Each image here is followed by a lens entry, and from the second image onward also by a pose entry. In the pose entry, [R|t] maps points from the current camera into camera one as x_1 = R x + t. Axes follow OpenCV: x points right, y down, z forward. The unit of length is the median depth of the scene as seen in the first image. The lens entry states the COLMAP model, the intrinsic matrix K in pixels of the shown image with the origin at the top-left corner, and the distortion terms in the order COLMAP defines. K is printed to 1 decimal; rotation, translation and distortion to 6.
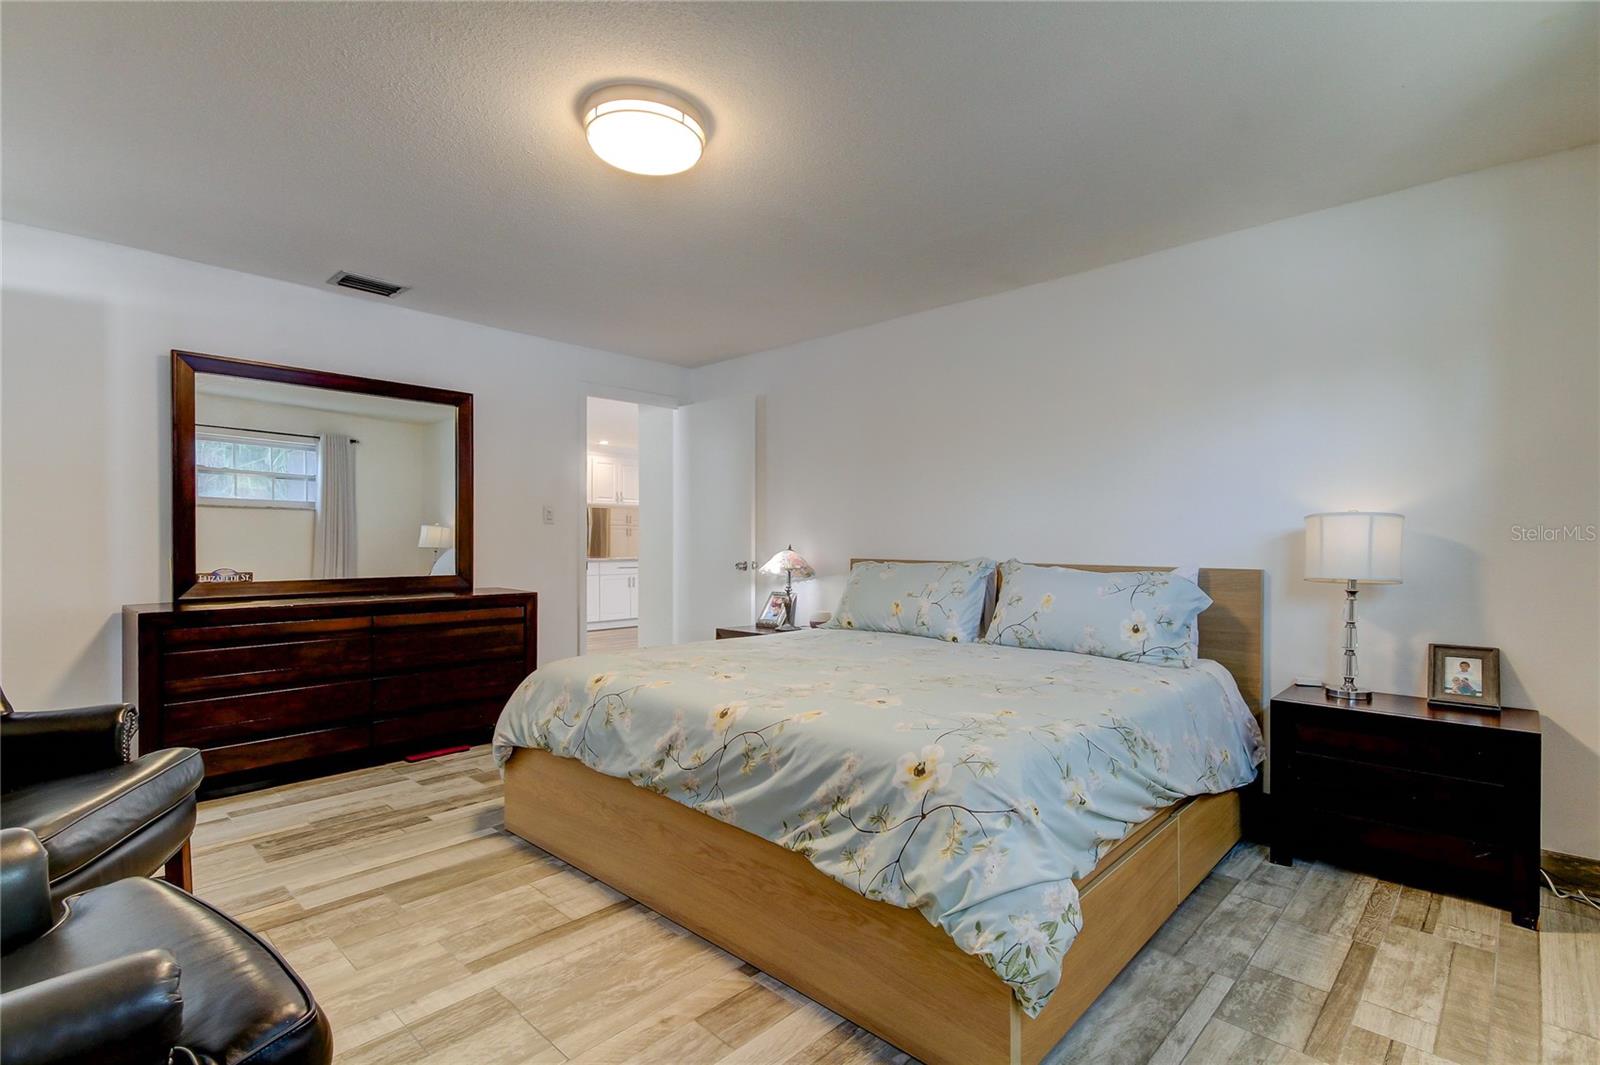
lens RADIAL K [[755.5, 0, 814.0], [0, 755.5, 535.9], [0, 0, 1]] dist [-0.001469, -0.000417]
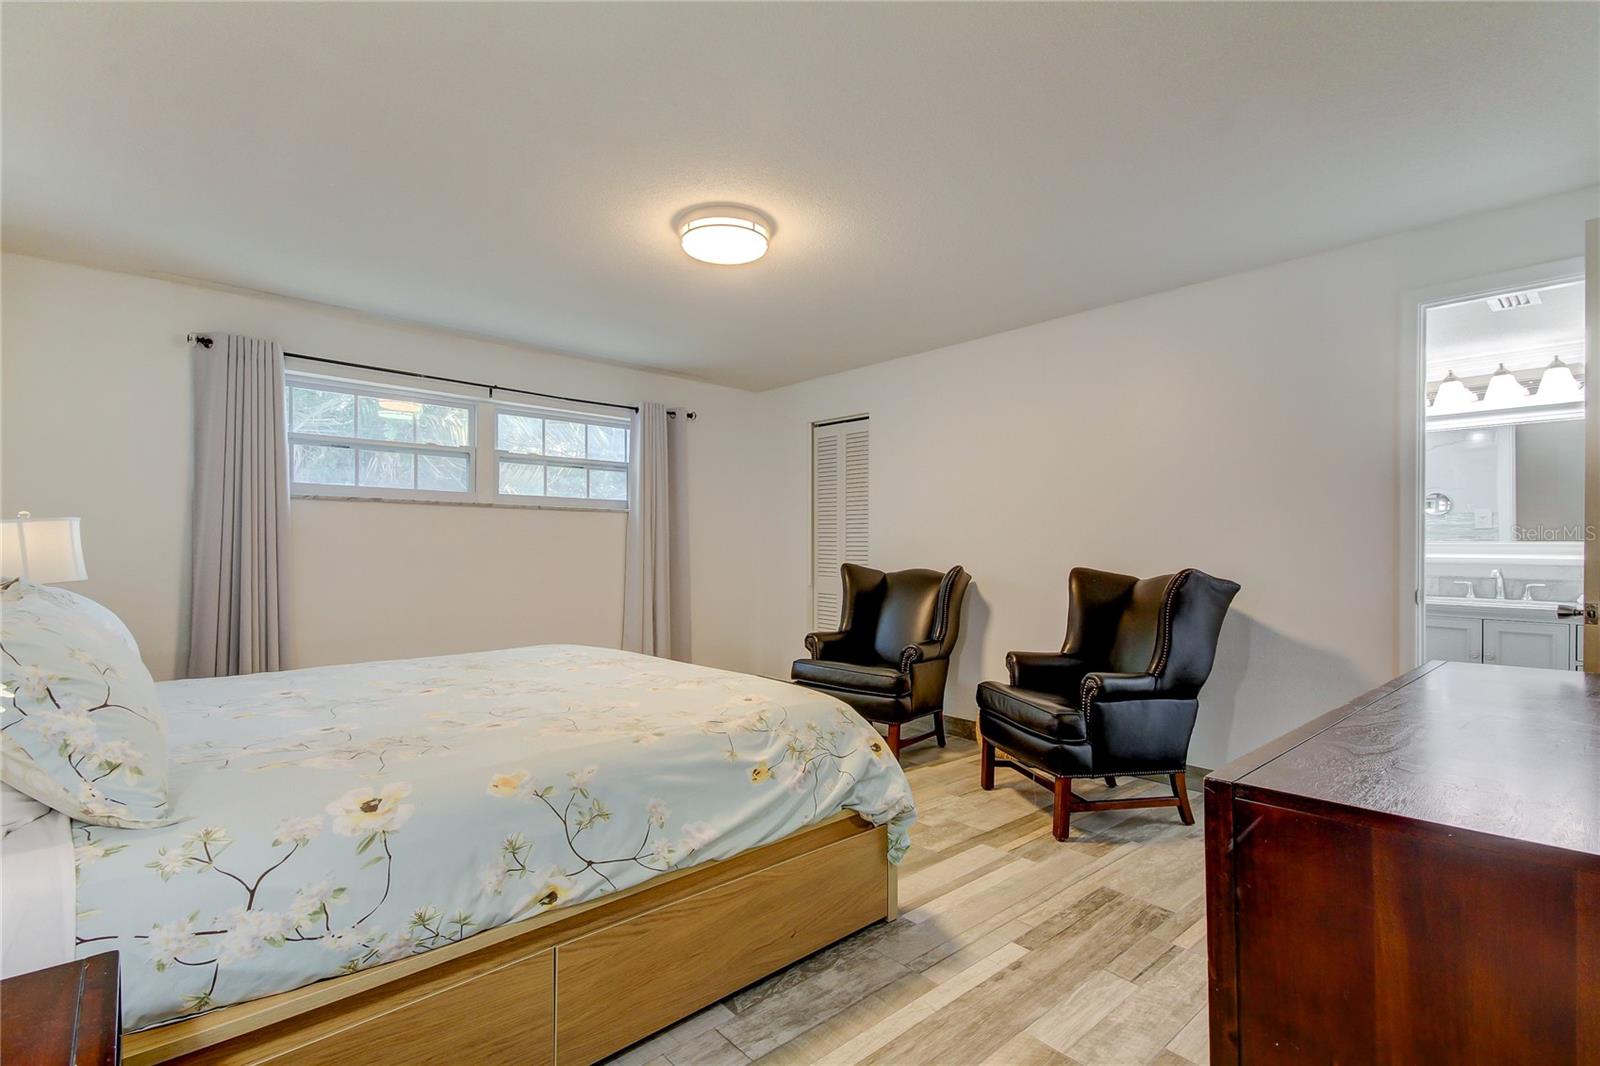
lens RADIAL K [[748.2, 0, 808.0], [0, 748.2, 551.4], [0, 0, 1]] dist [0.010639, -0.000059]
pose [[-0.995983, -0.009569, 0.089029, -0.463459], [-0.010577, 0.999885, -0.010861, 0.018610], [-0.088915, -0.011759, -0.995970, 2.165433]]
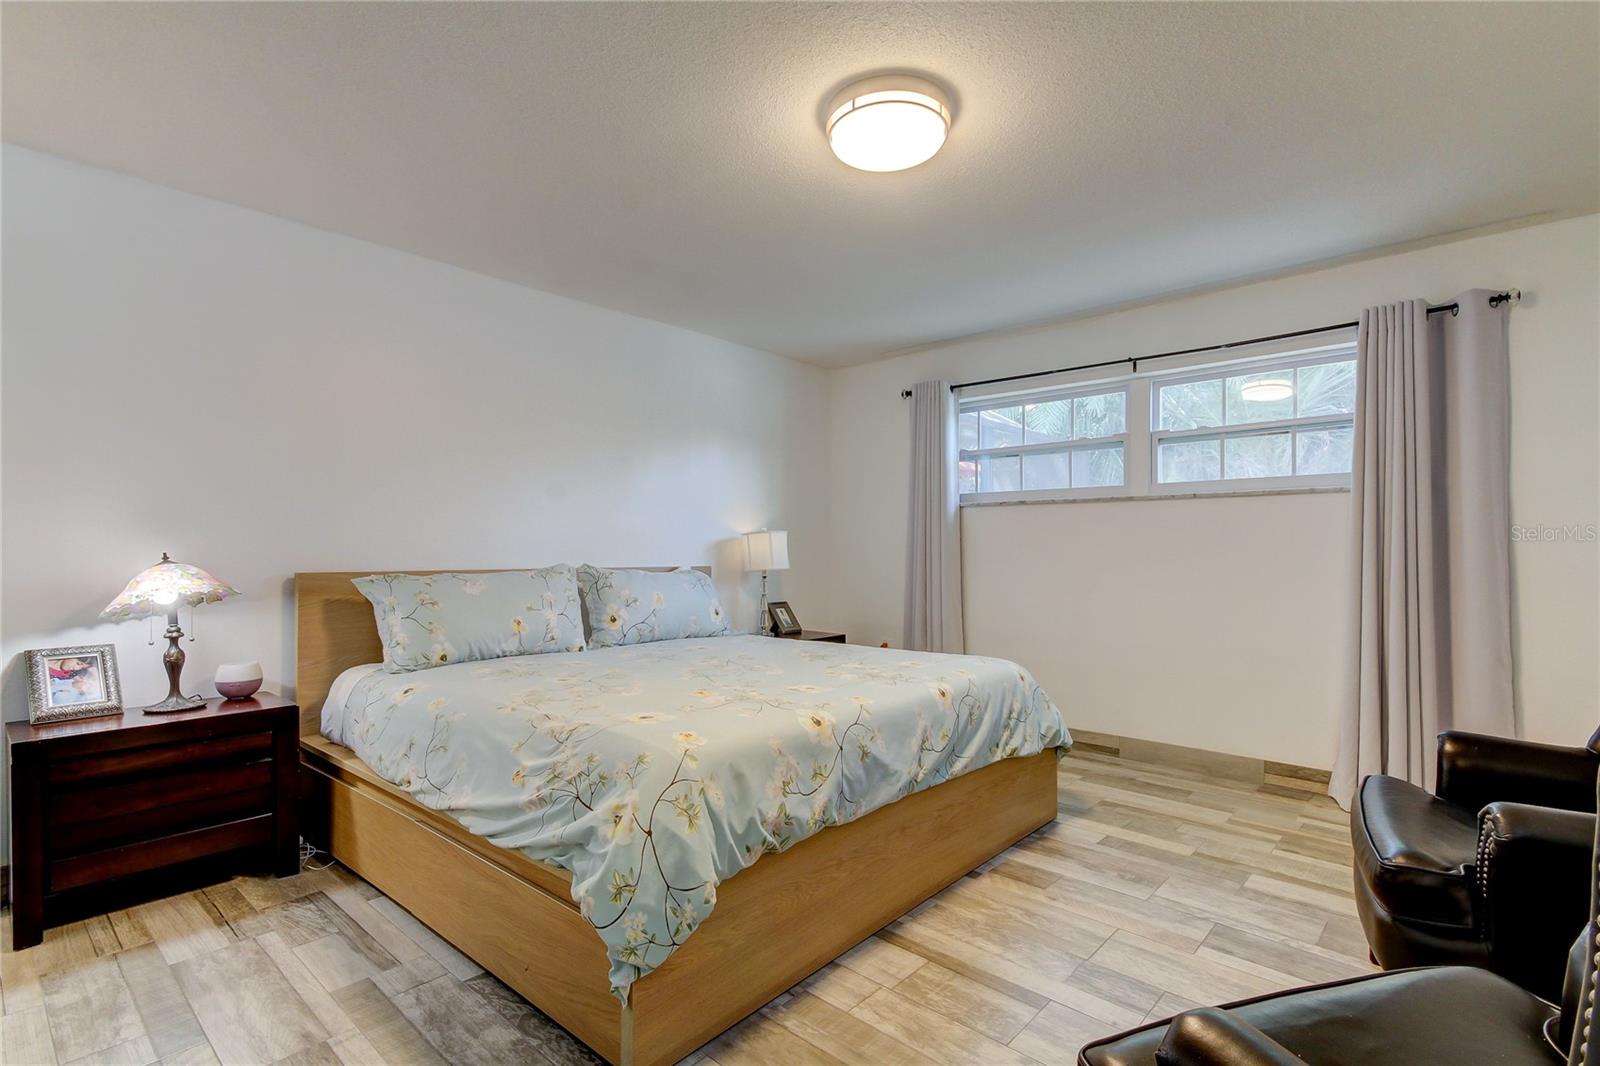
lens RADIAL K [[761.5, 0, 785.4], [0, 761.5, 537.7], [0, 0, 1]] dist [0.018201, -0.000227]
pose [[-0.005922, 0.008067, 0.999950, -1.158622], [-0.013712, 0.999873, -0.008148, -0.001406], [-0.999888, -0.013759, -0.005810, 1.088882]]
